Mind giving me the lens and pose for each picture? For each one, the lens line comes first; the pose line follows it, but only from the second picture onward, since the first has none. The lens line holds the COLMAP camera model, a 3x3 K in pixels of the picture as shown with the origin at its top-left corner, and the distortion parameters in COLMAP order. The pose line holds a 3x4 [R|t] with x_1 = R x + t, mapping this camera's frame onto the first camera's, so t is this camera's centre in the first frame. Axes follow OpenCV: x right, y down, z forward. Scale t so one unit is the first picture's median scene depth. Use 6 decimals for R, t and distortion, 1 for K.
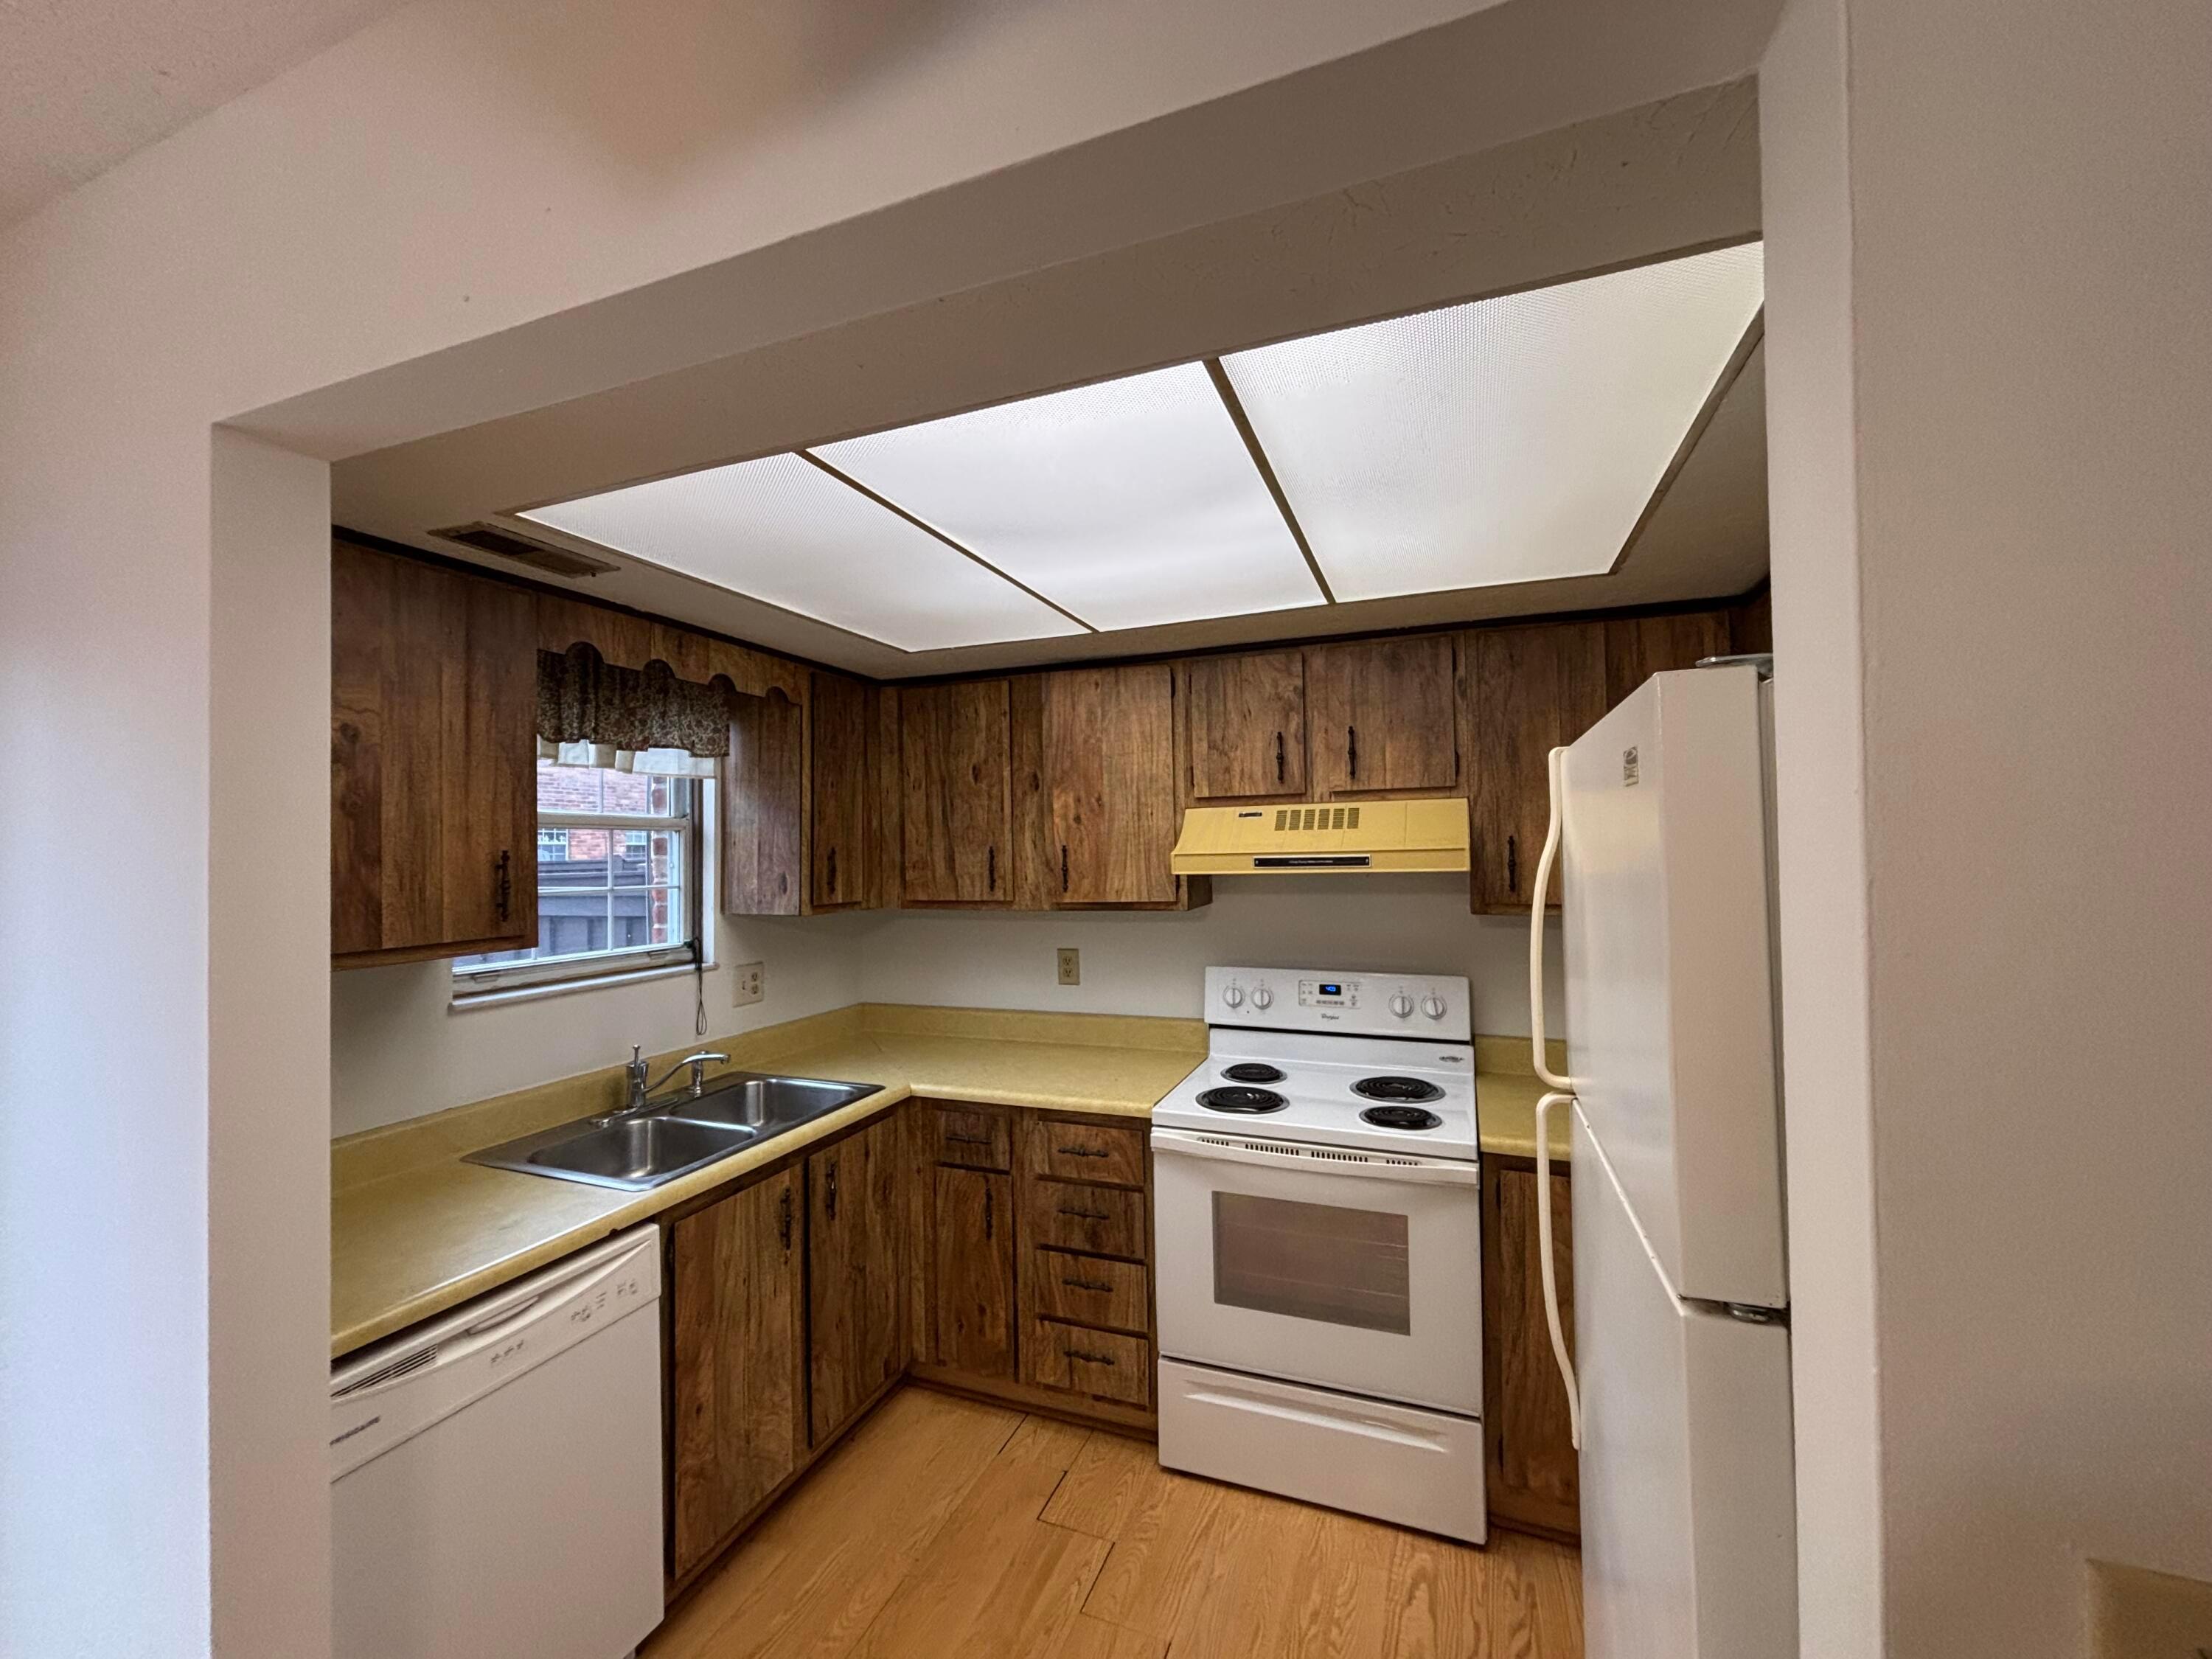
lens RADIAL K [[898.9, 0, 1095.8], [0, 898.9, 822.9], [0, 0, 1]] dist [-0.000974, 0.000361]
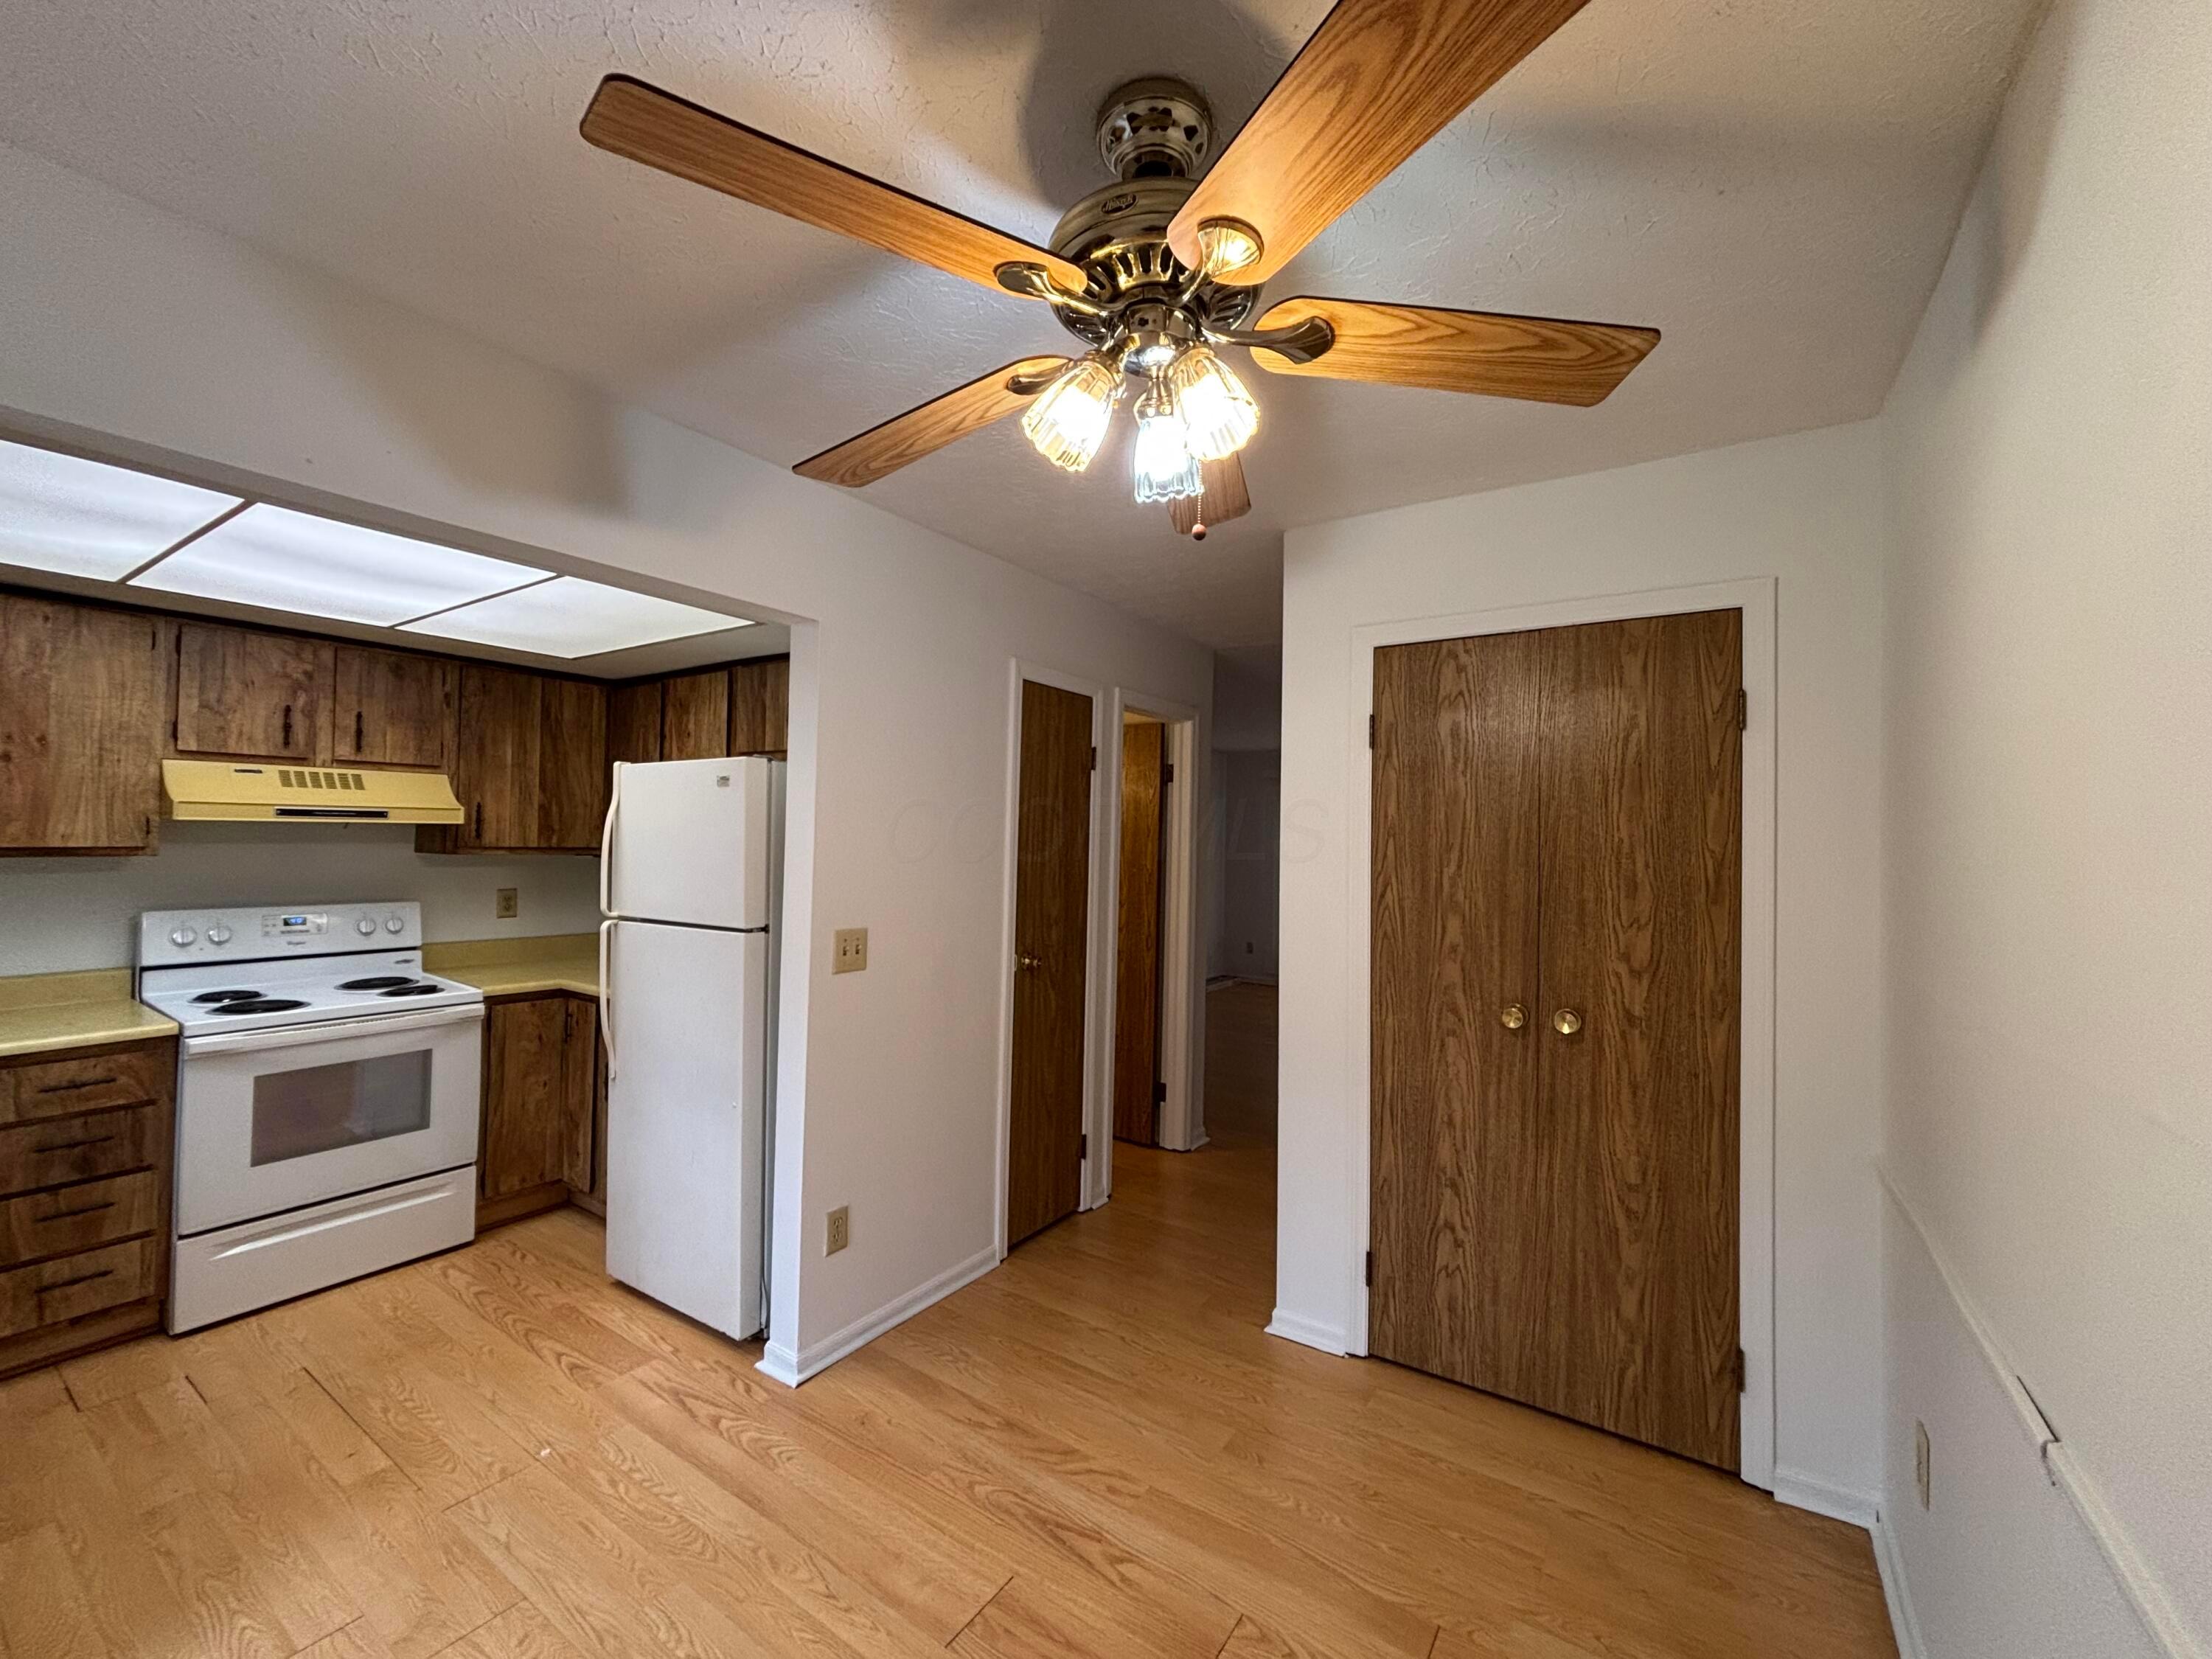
lens RADIAL K [[898.9, 0, 1095.8], [0, 898.9, 822.9], [0, 0, 1]] dist [-0.000974, 0.000361]
pose [[0.215294, 0.040498, 0.975709, -0.751915], [-0.048348, 0.998356, -0.030770, 0.042173], [-0.975352, -0.040549, 0.216898, -0.333316]]
